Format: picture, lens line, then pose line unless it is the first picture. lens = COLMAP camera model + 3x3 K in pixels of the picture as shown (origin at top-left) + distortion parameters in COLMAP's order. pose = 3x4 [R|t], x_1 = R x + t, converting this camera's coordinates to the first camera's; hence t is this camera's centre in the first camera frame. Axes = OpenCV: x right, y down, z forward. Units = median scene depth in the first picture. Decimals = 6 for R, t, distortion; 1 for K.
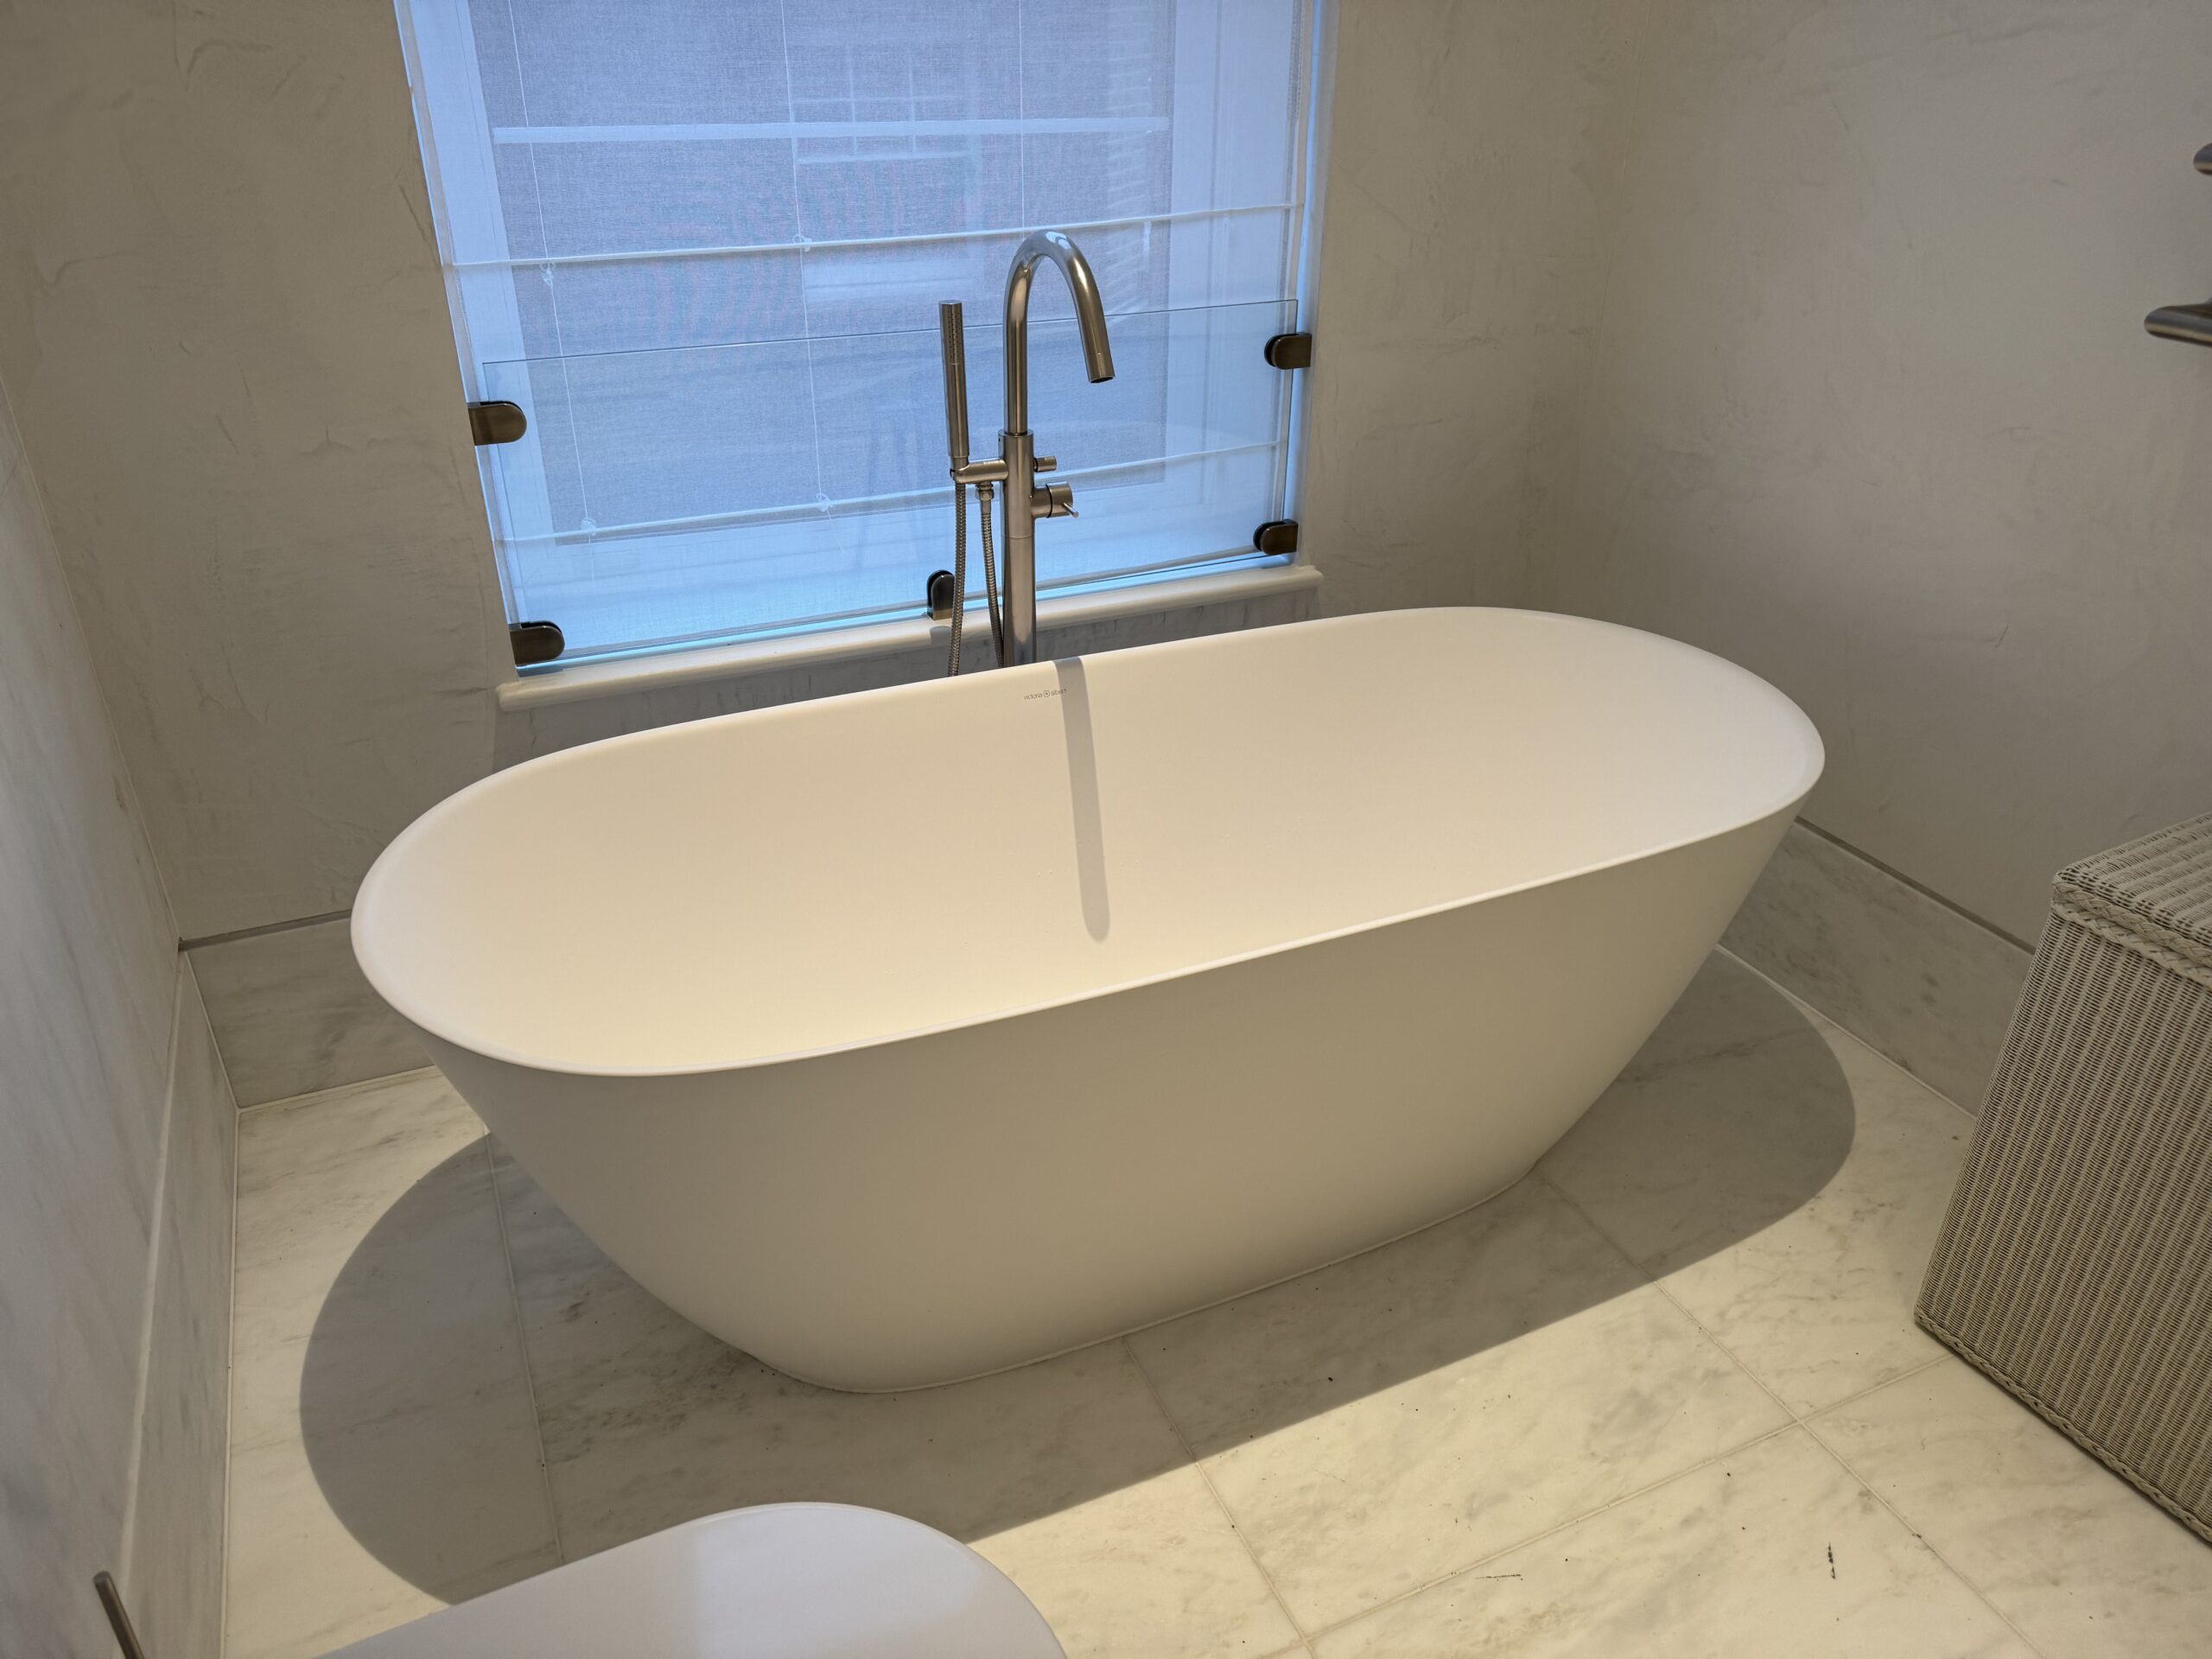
lens RADIAL K [[1560.2, 0, 1093.4], [0, 1560.2, 827.3], [0, 0, 1]] dist [0.055502, -0.079581]
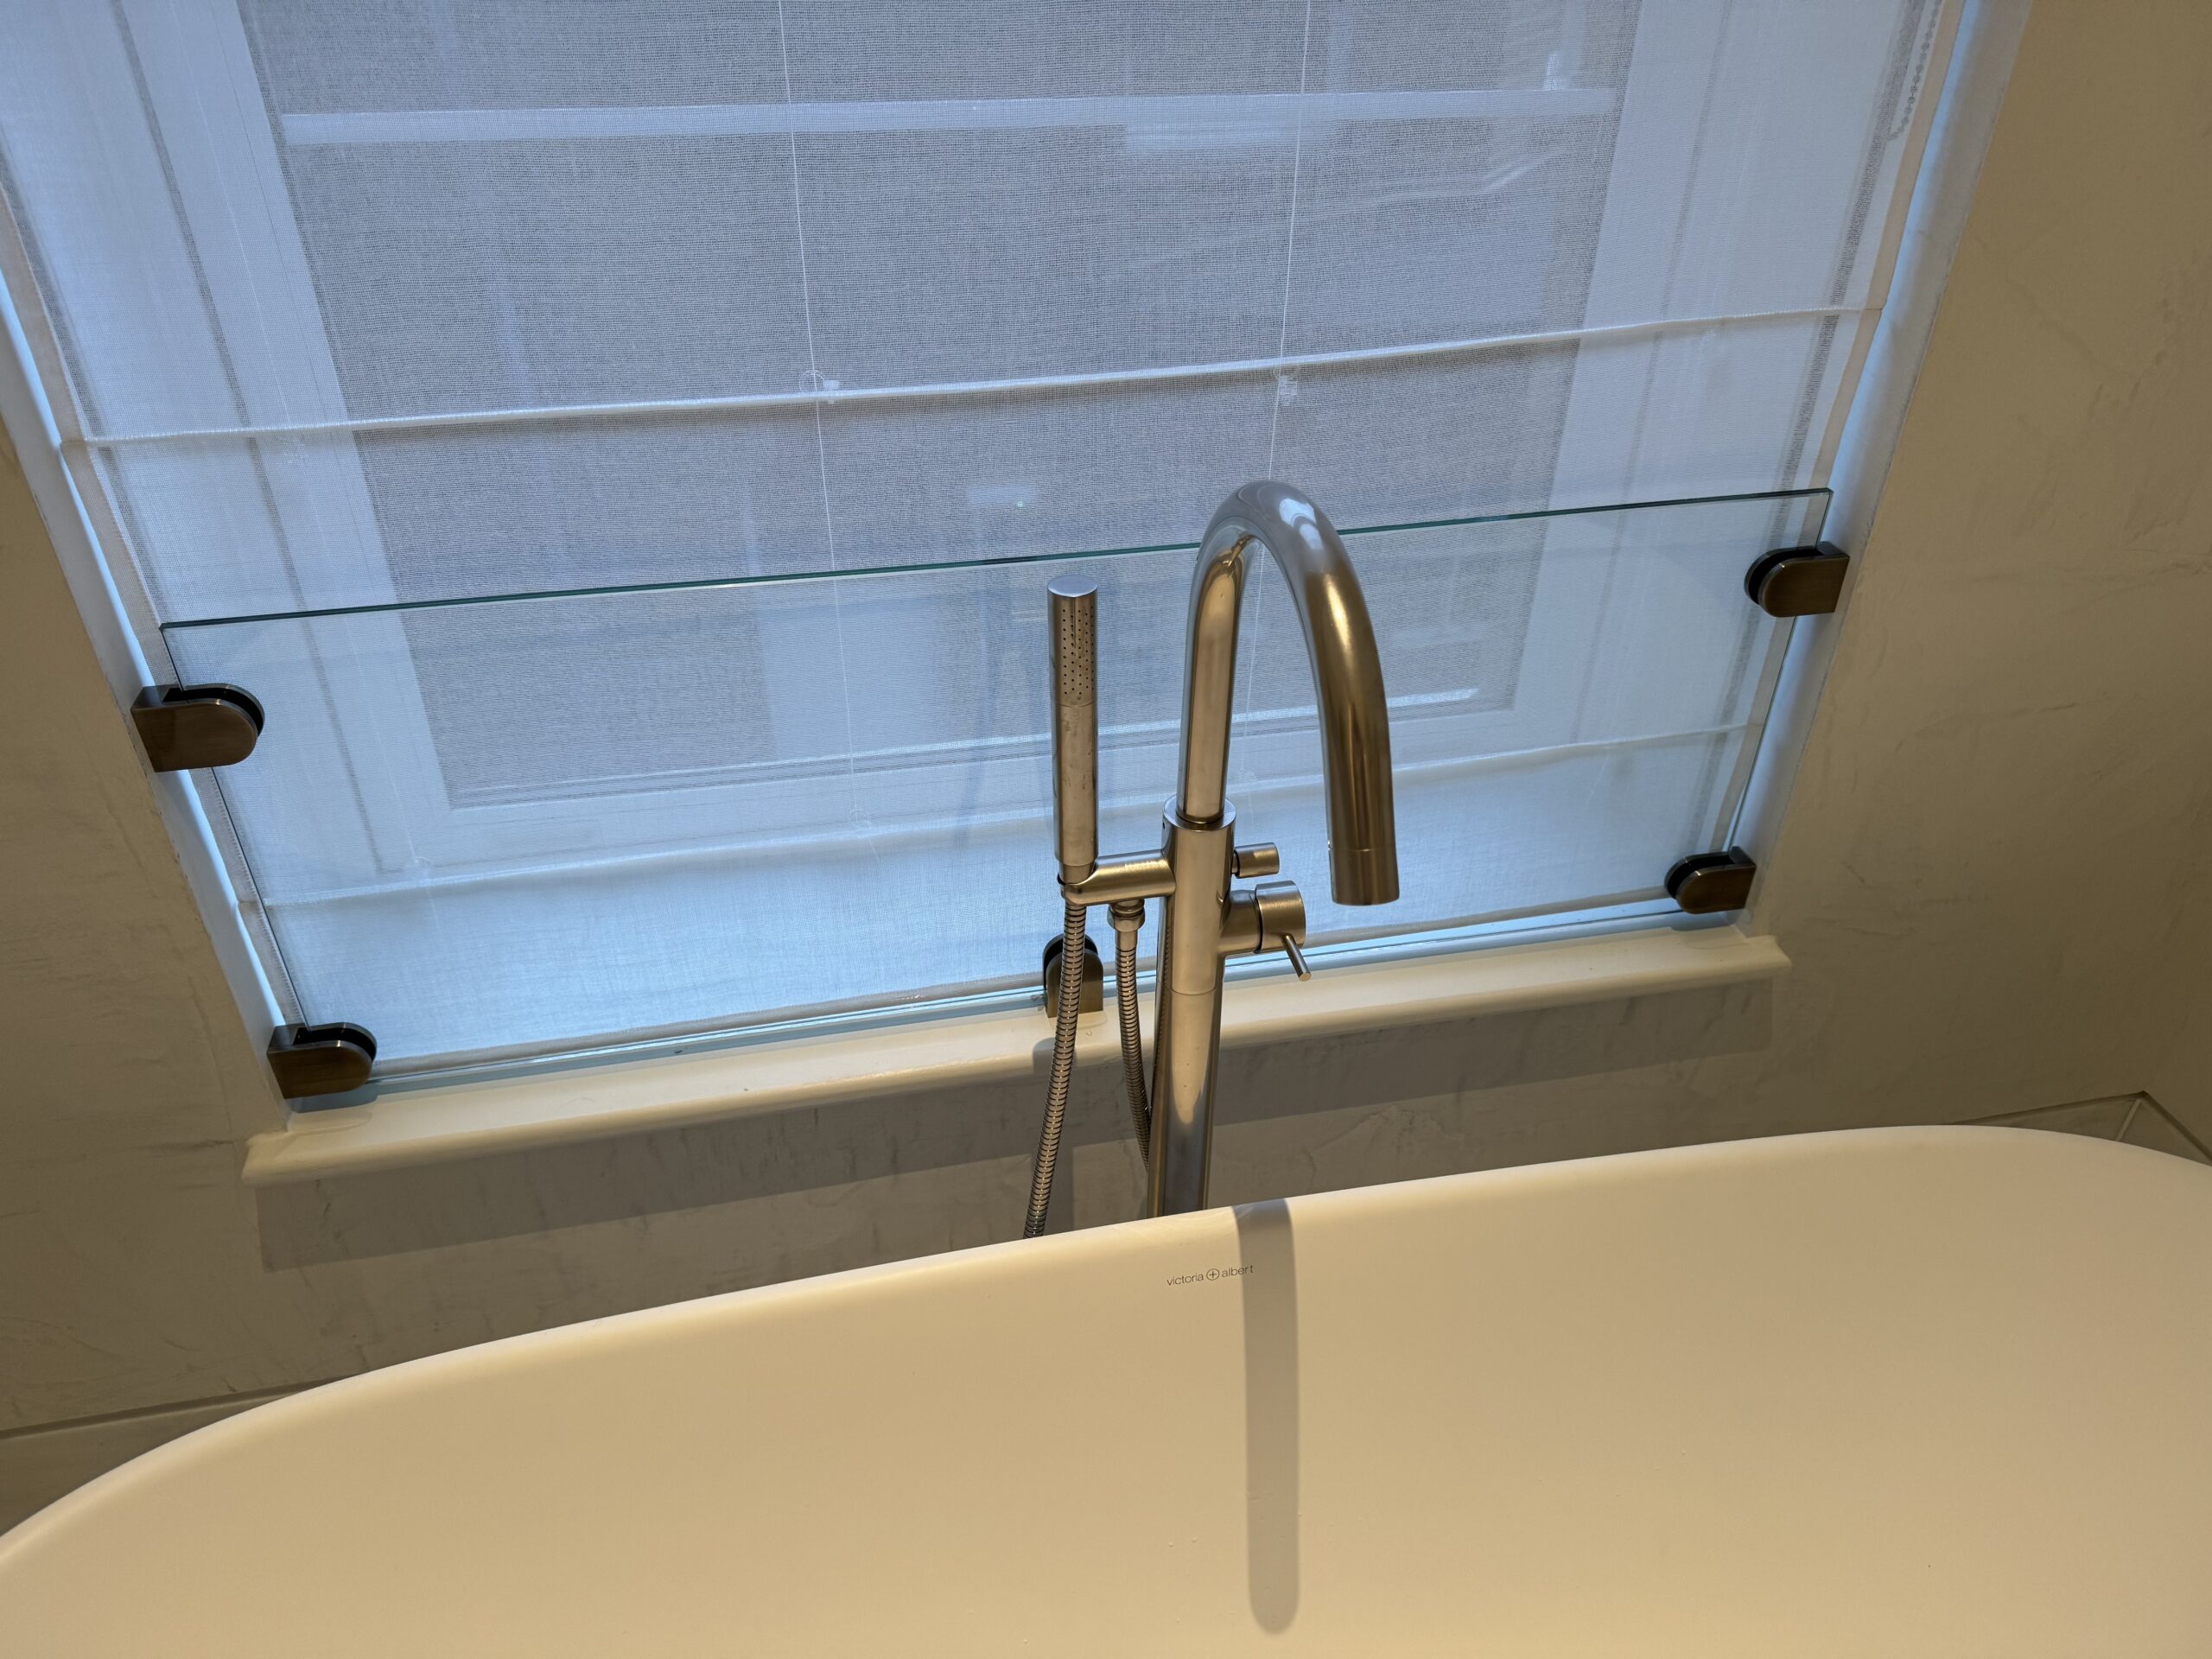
lens RADIAL K [[1625.2, 0, 1106.0], [0, 1625.2, 829.5], [0, 0, 1]] dist [0.036388, -0.095858]
pose [[0.976840, 0.127120, -0.172115, 0.009724], [-0.102023, 0.983777, 0.147561, -0.310075], [0.188080, -0.126583, 0.973962, 0.487070]]
